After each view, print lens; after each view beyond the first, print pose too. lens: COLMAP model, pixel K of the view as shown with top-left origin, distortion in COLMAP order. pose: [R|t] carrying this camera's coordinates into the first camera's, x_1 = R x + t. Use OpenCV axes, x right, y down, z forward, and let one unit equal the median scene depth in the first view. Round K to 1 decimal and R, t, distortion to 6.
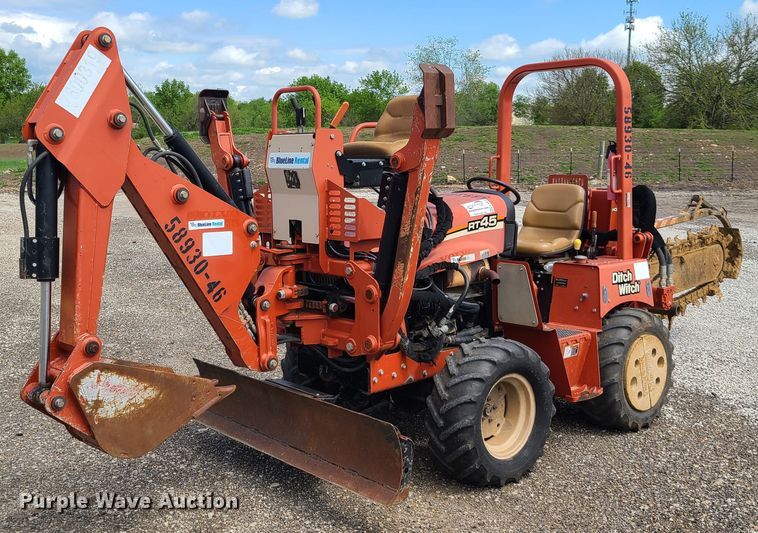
lens RADIAL K [[841.5, 0, 378.9], [0, 841.5, 228.3], [0, 0, 1]] dist [0.026162, 0.026483]
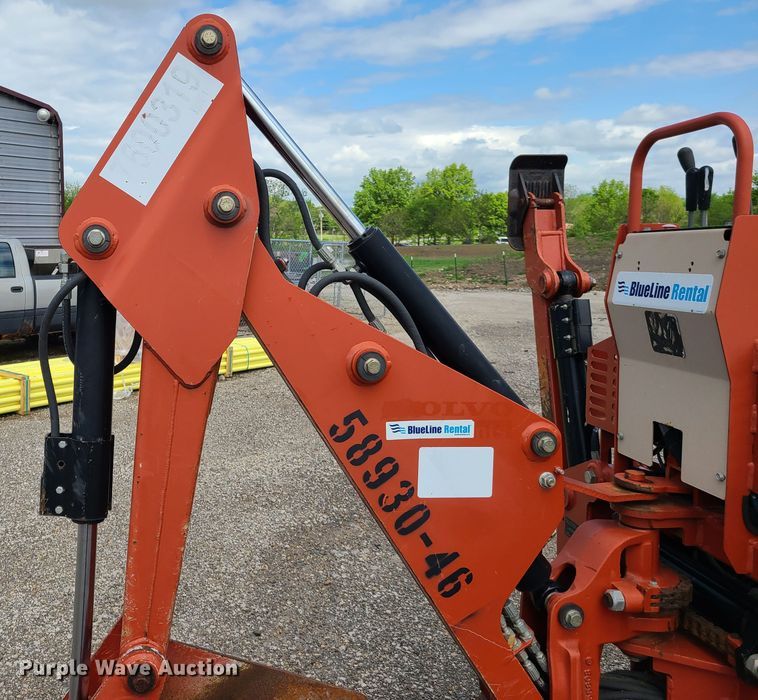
lens RADIAL K [[751.6, 0, 251.3], [0, 751.6, 317.8], [0, 0, 1]] dist [0.045152, -0.023192]
pose [[0.778087, 0.055871, -0.625667, -0.023314], [-0.057234, 0.998199, 0.017961, -0.061426], [0.625544, 0.021834, 0.779884, 0.559469]]
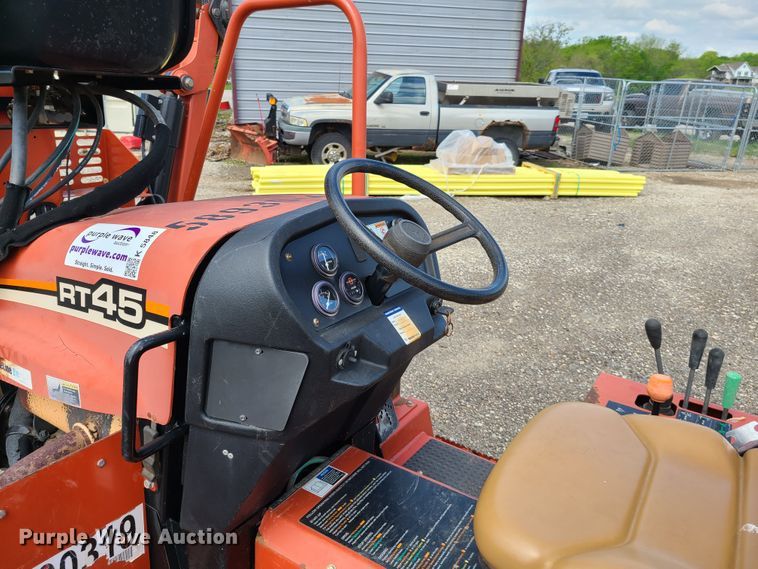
lens RADIAL K [[560.1, 0, 378.1], [0, 560.1, 288.2], [0, 0, 1]] dist [0.043912, -0.030896]
pose [[0.253090, 0.337689, -0.906594, 0.376555], [-0.129714, 0.940486, 0.314102, -0.098689], [0.958707, 0.038102, 0.281830, 1.178943]]
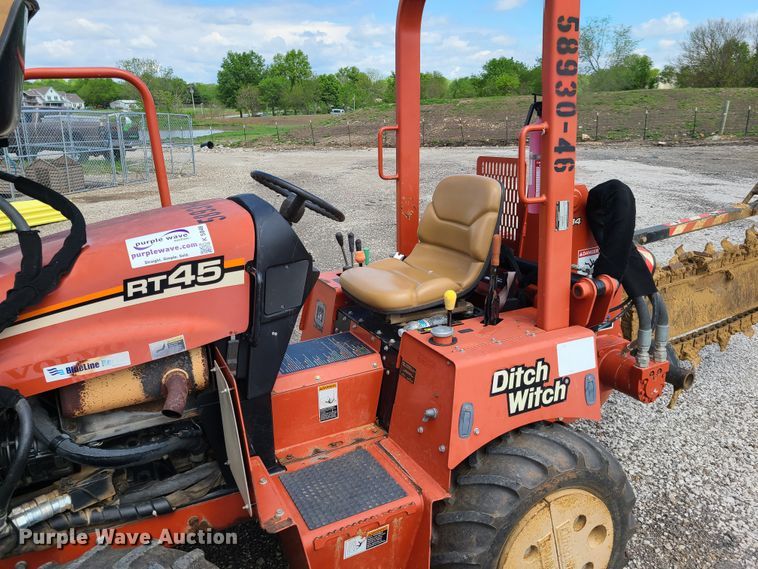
lens RADIAL K [[583.4, 0, 379.0], [0, 583.4, 284.5], [0, 0, 1]] dist [0.074220, -0.059348]
pose [[0.965312, 0.054611, -0.255325, 0.361593], [-0.006273, 0.982451, 0.186418, -0.074261], [0.261024, -0.178350, 0.948714, 0.811254]]
